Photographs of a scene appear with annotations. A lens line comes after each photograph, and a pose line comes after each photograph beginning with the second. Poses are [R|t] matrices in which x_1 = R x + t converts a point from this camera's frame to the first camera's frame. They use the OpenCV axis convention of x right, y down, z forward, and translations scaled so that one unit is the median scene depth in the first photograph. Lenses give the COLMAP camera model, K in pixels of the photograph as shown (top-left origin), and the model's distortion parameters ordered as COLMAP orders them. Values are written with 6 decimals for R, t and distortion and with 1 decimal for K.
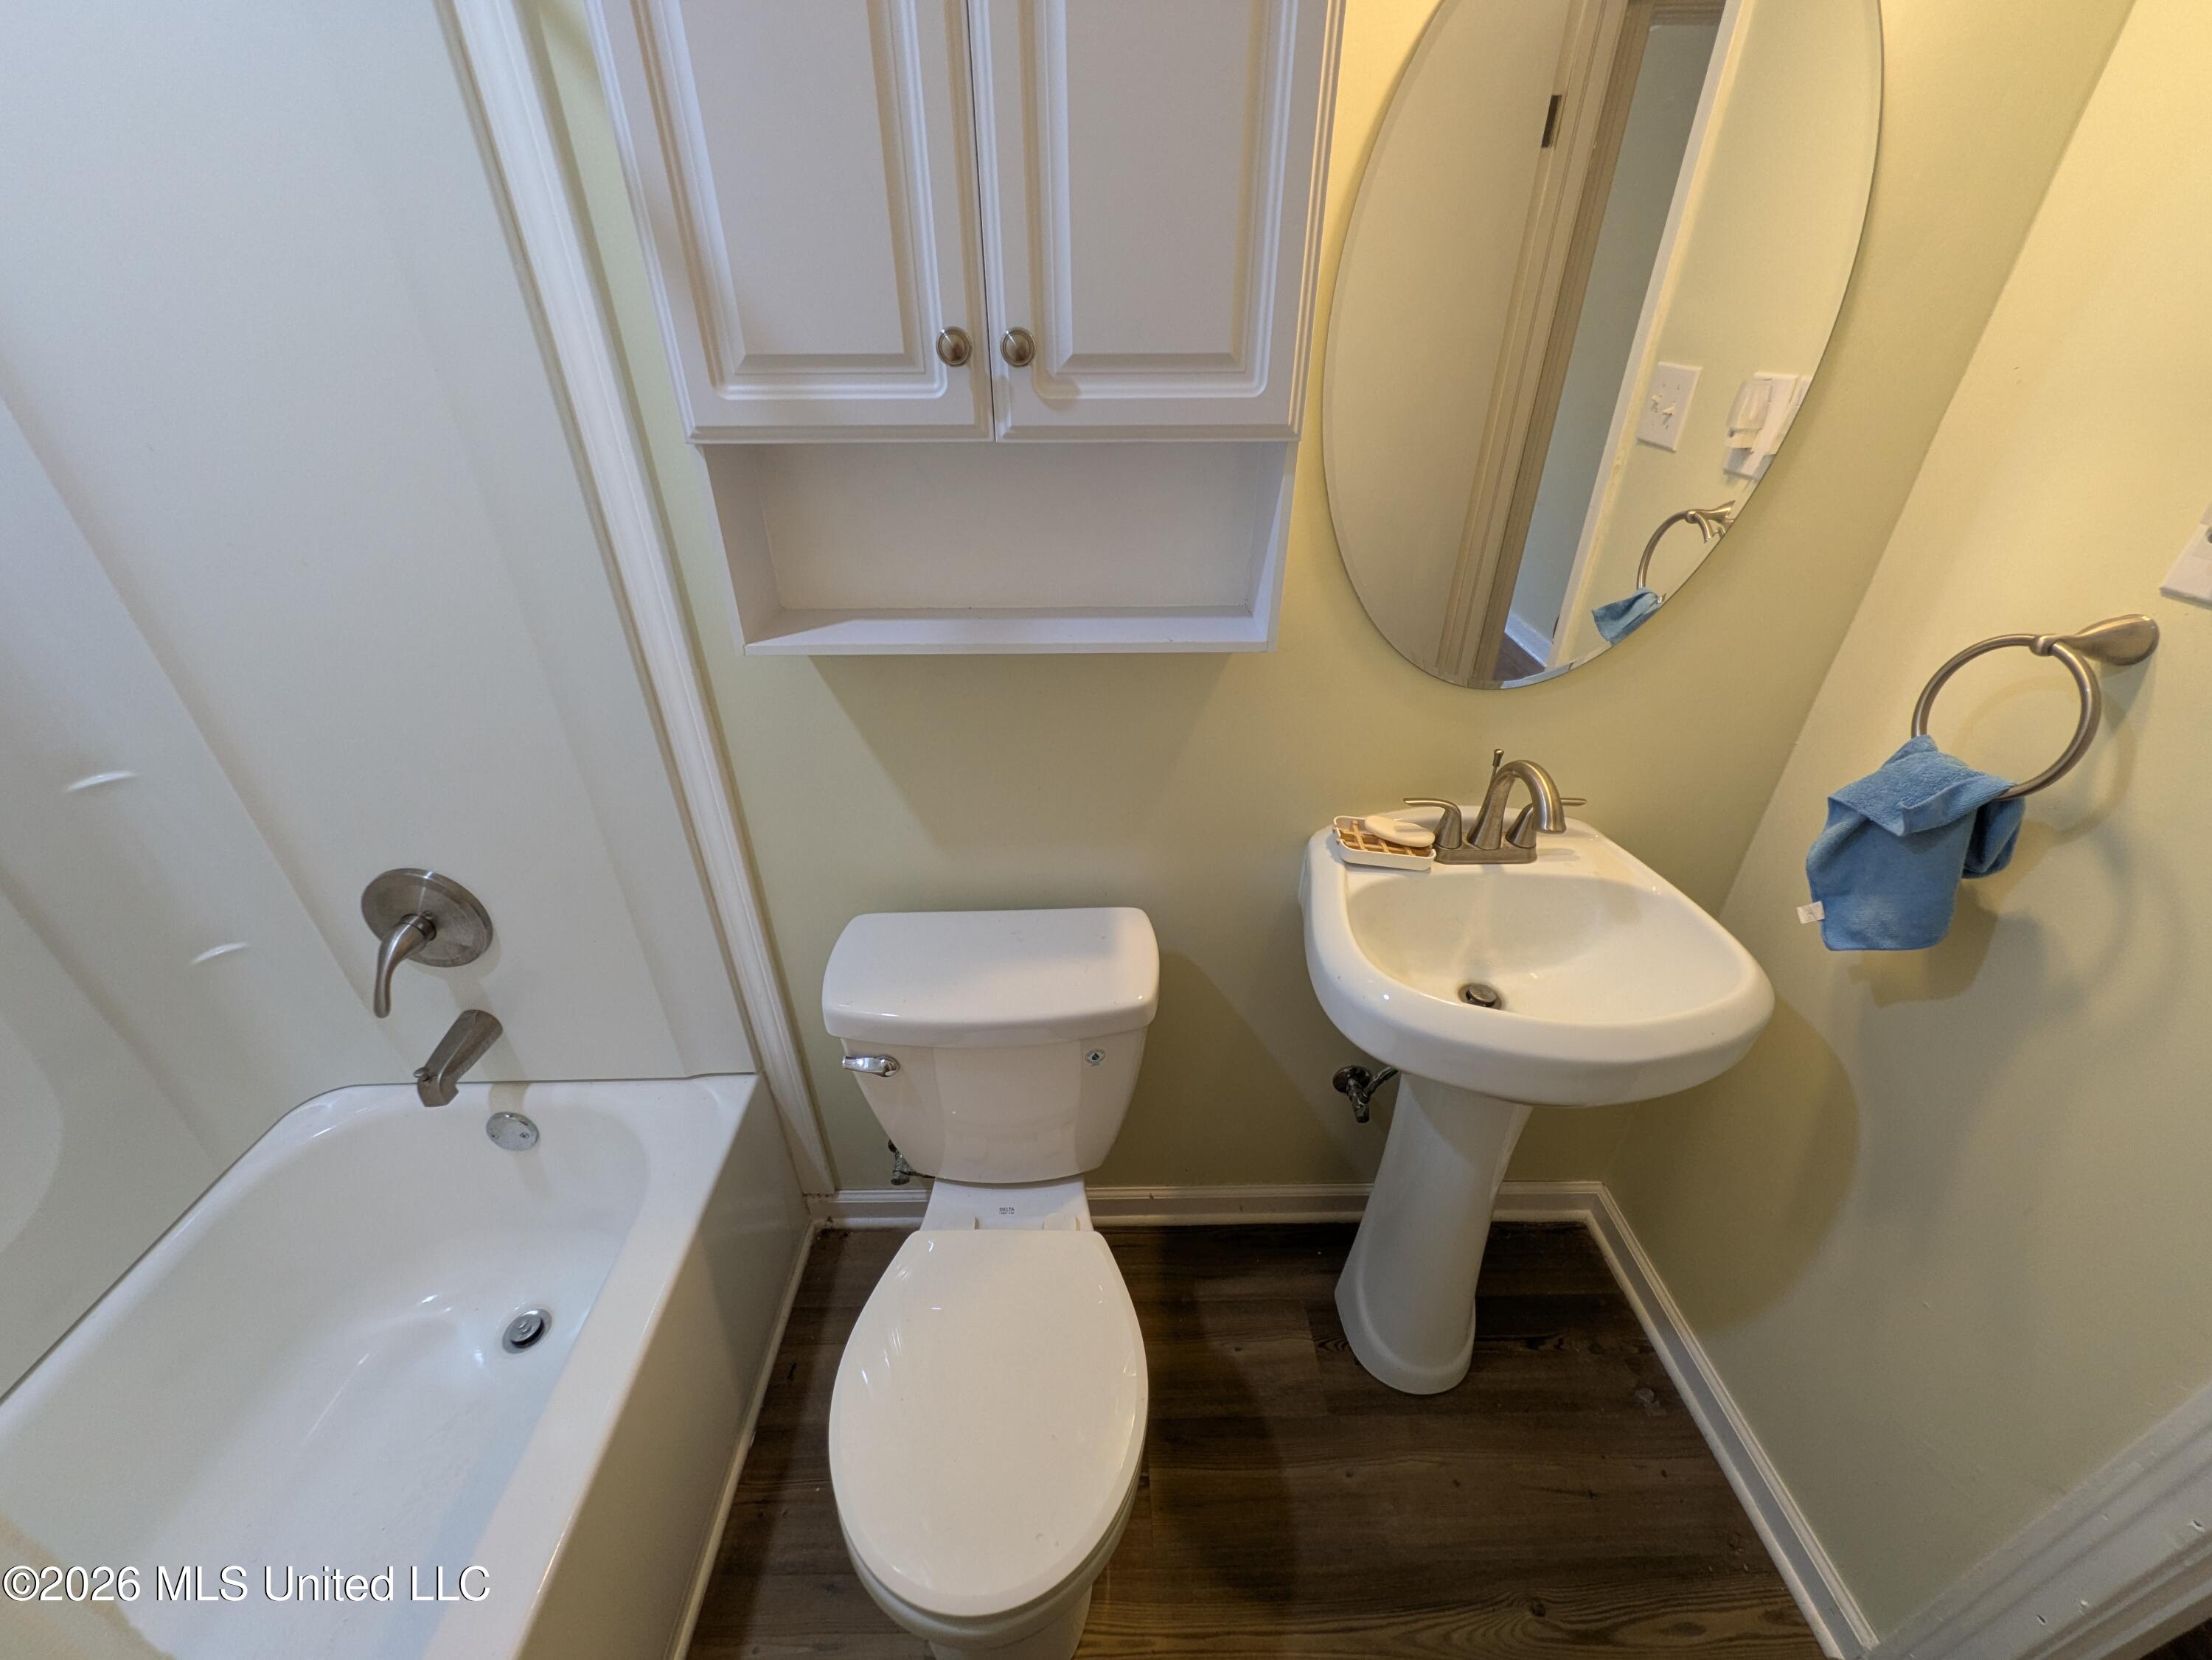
lens RADIAL K [[870.3, 0, 1099.5], [0, 870.3, 822.9], [0, 0, 1]] dist [-0.003223, 0.000688]
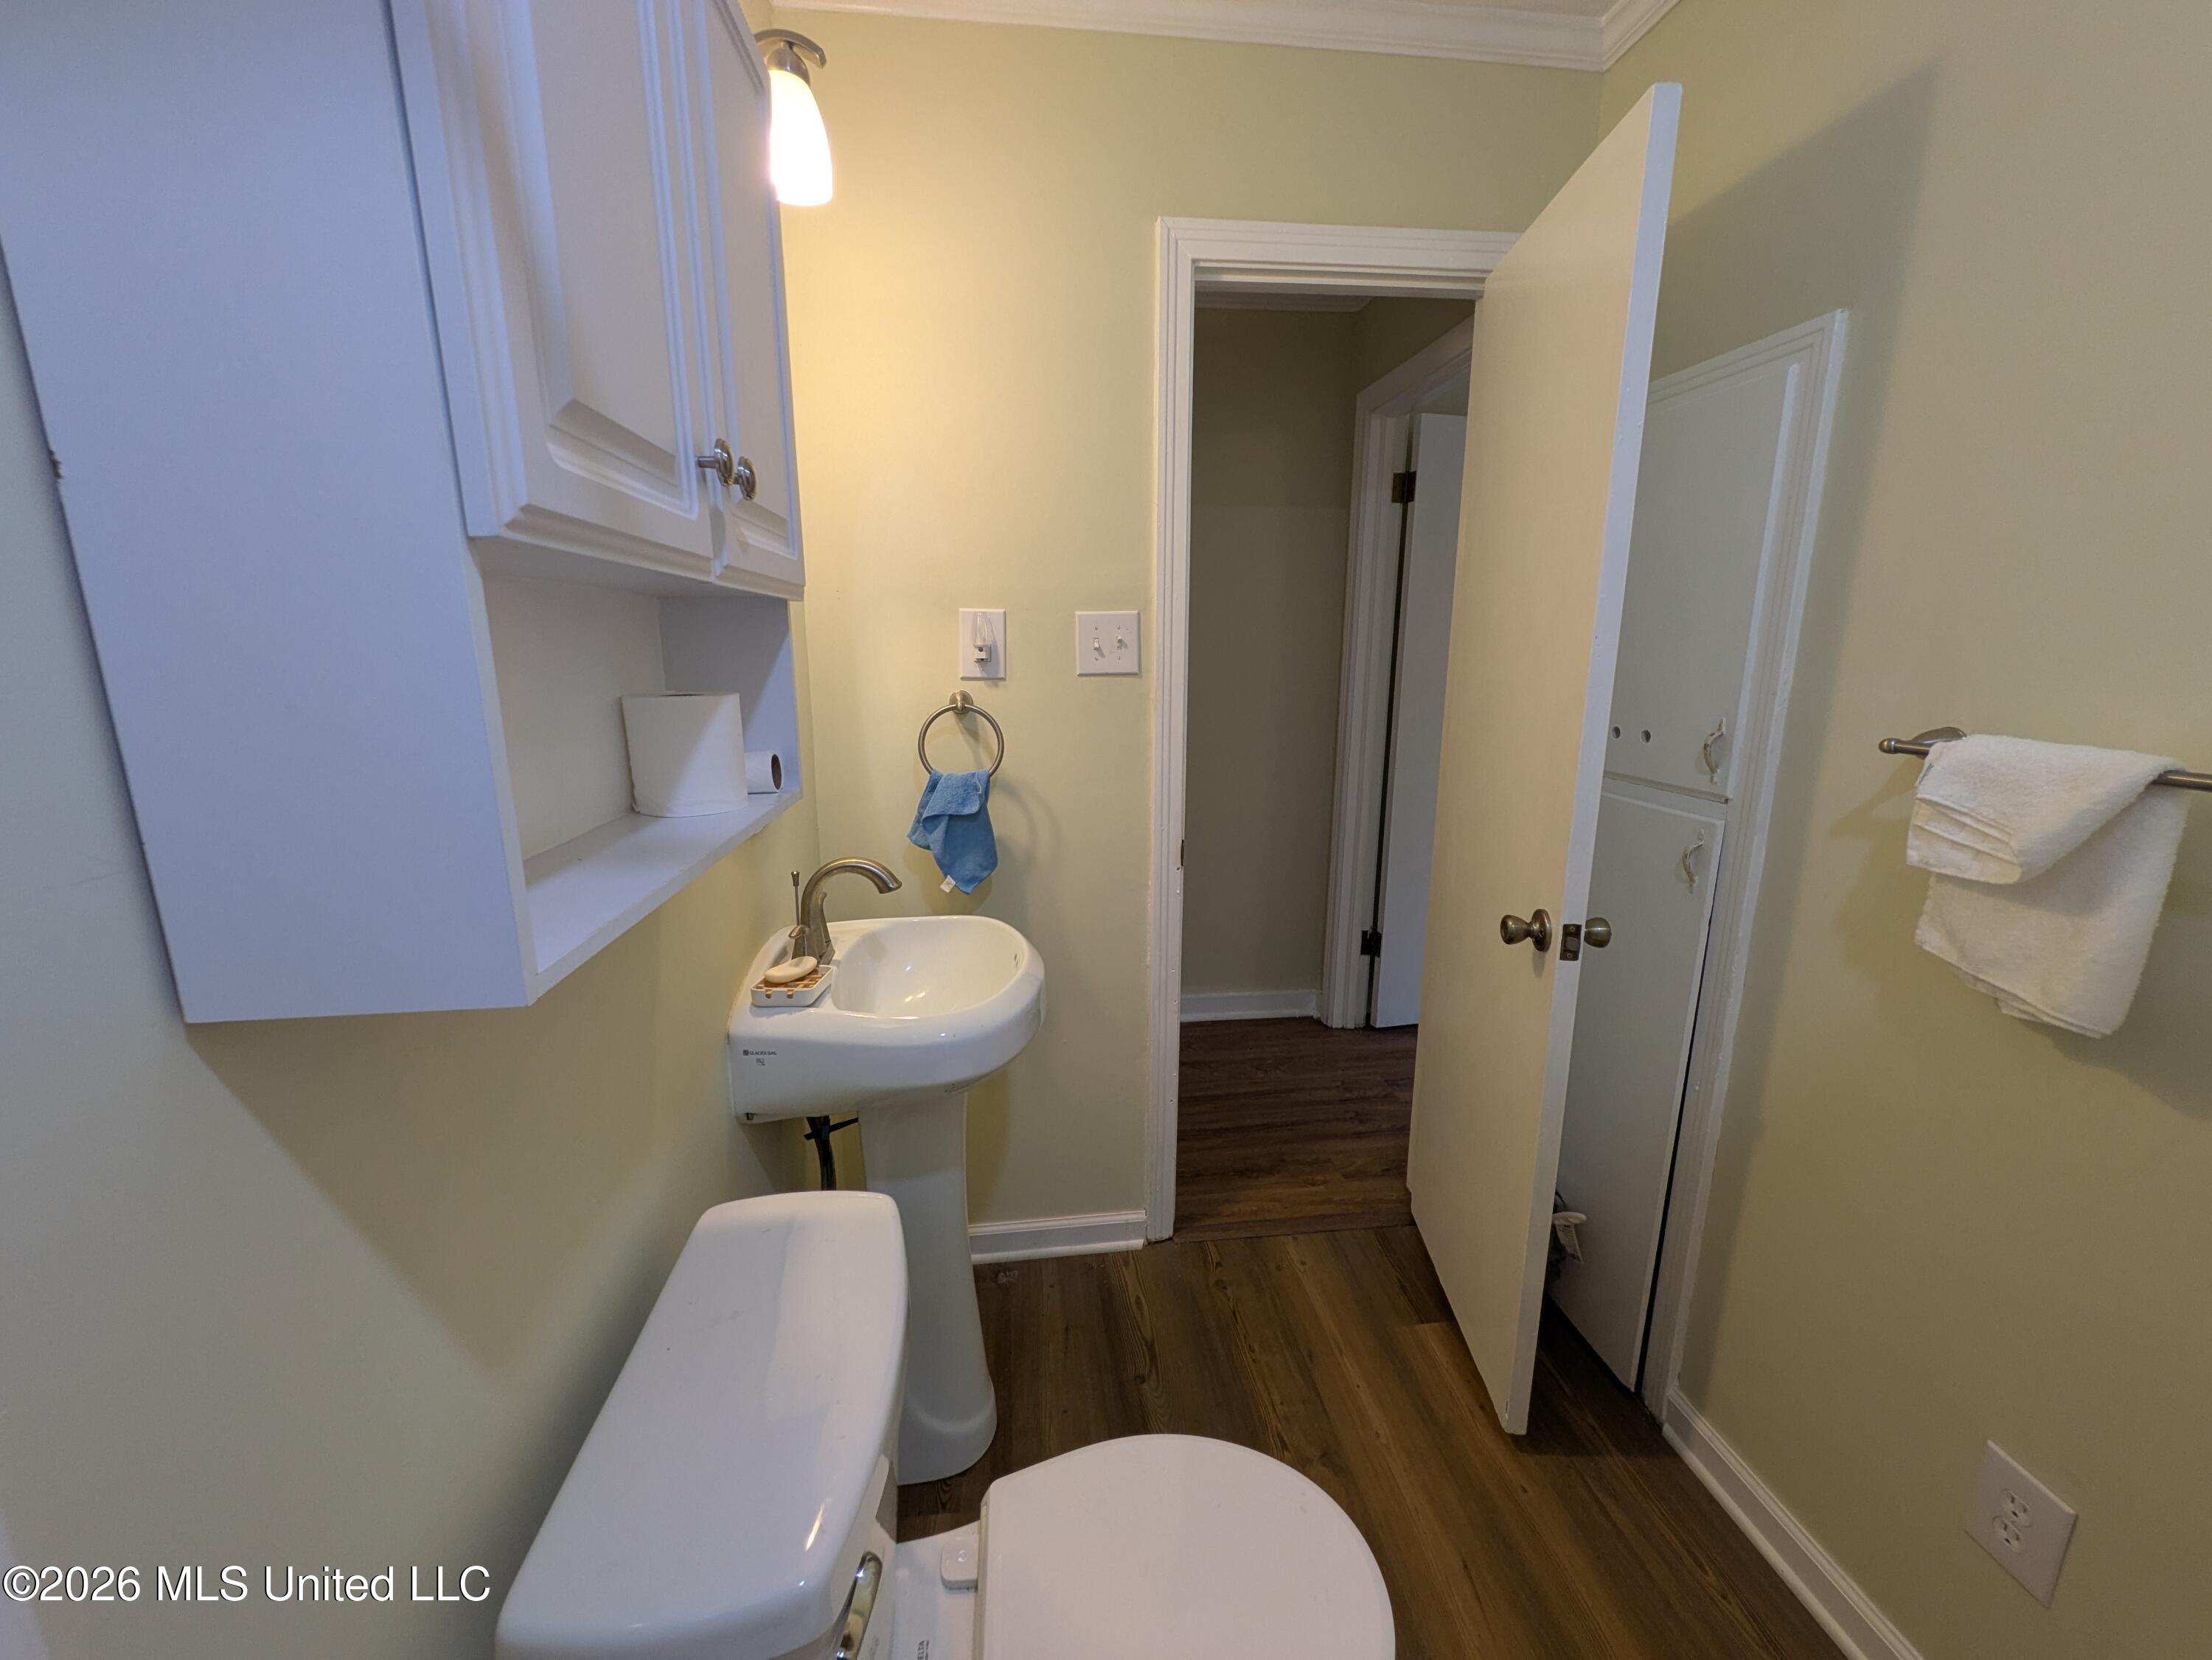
lens RADIAL K [[870.3, 0, 1095.7], [0, 870.3, 821.4], [0, 0, 1]] dist [-0.003223, 0.000688]
pose [[-0.086920, -0.190068, 0.977916, -0.688295], [0.514510, 0.832014, 0.207442, -0.167057], [-0.853068, 0.521178, 0.025473, 0.564459]]
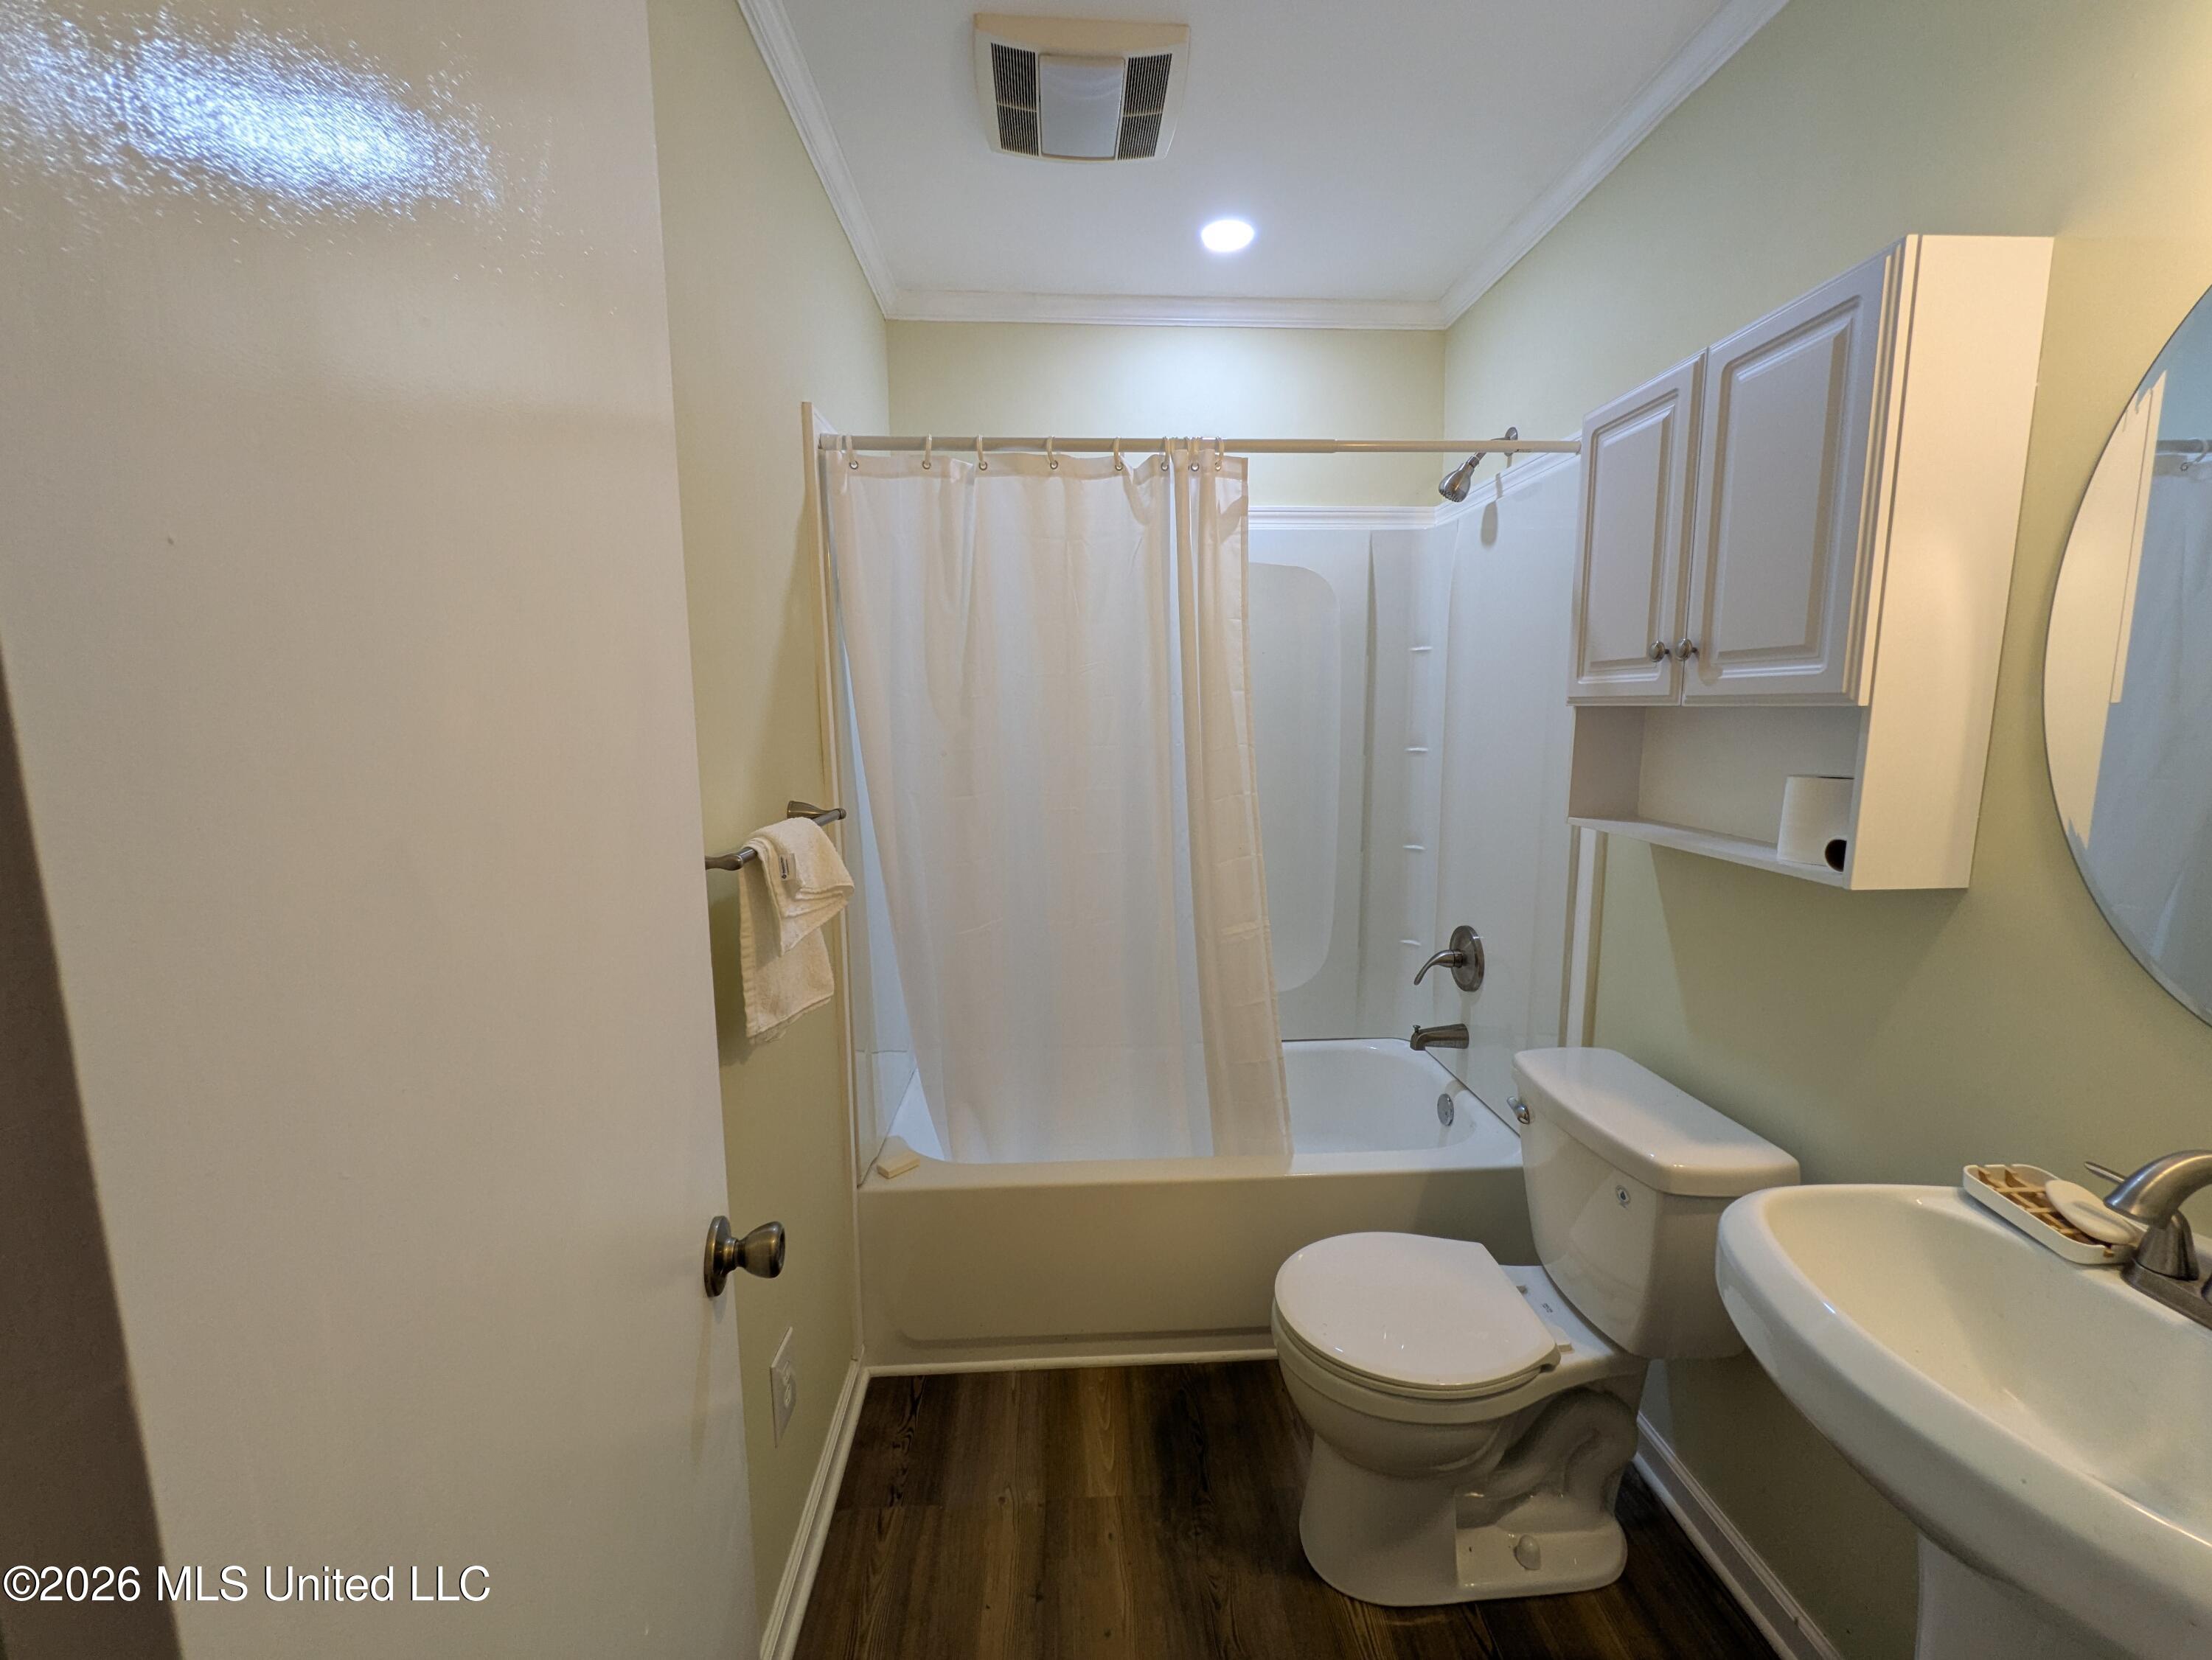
lens RADIAL K [[870.3, 0, 1110.7], [0, 870.3, 828.2], [0, 0, 1]] dist [-0.003223, 0.000688]
pose [[0.043566, 0.141658, -0.988957, 0.998913], [-0.506817, 0.856197, 0.100315, 0.077532], [0.860952, 0.496849, 0.109096, 0.046091]]
